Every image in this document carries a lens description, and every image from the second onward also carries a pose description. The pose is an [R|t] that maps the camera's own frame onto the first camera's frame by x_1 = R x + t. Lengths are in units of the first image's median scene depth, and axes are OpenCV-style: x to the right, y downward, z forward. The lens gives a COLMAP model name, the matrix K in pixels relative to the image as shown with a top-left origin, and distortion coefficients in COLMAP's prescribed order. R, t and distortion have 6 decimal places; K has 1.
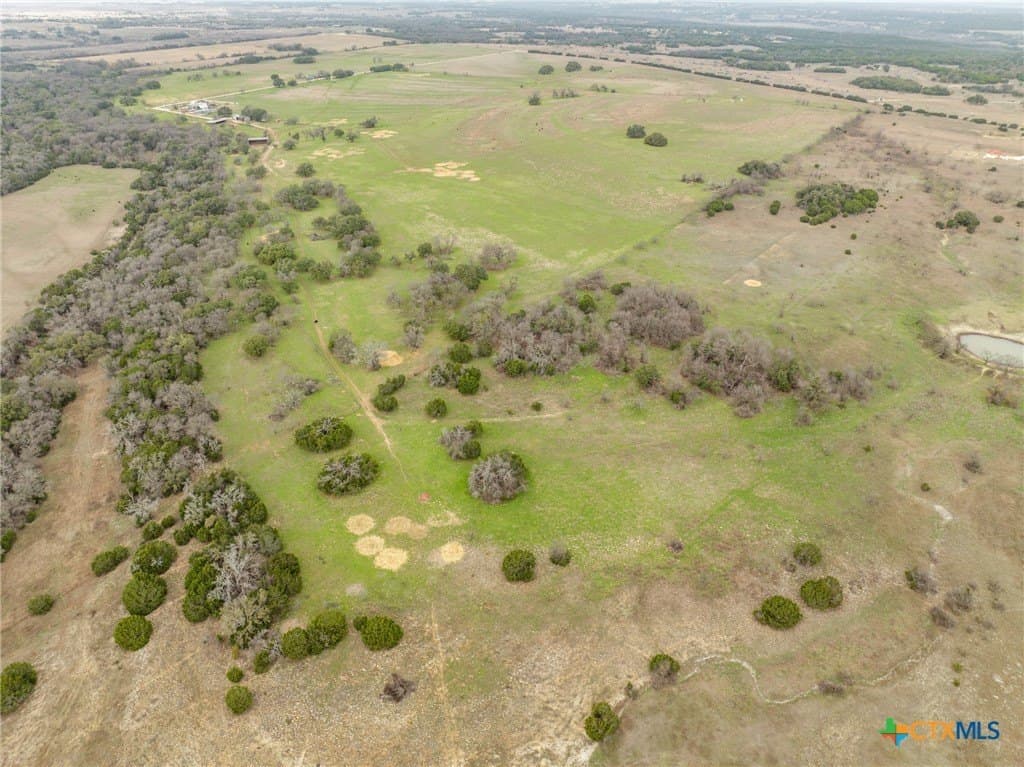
lens RADIAL K [[716.5, 0, 517.4], [0, 716.5, 383.9], [0, 0, 1]] dist [-0.048154, 0.022037]
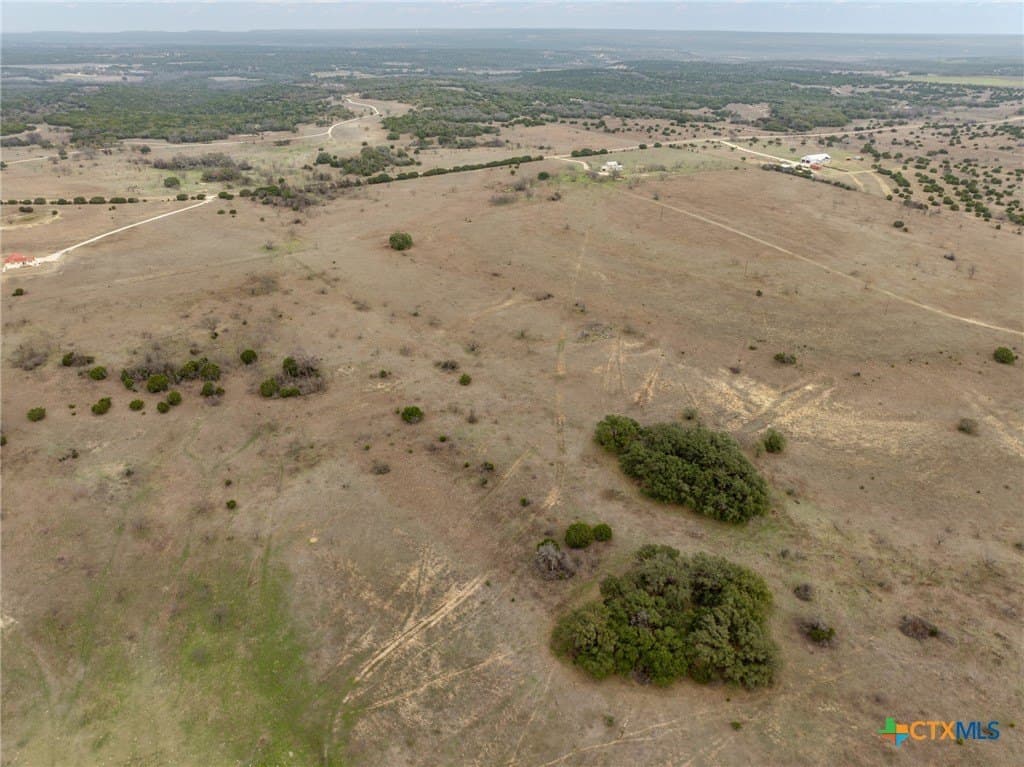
lens RADIAL K [[716.5, 0, 517.4], [0, 716.5, 383.9], [0, 0, 1]] dist [-0.048154, 0.022037]
pose [[0.444741, -0.400540, 0.801107, 0.171829], [0.430080, 0.880072, 0.201259, -0.085727], [-0.785644, 0.255032, 0.563668, 0.151294]]
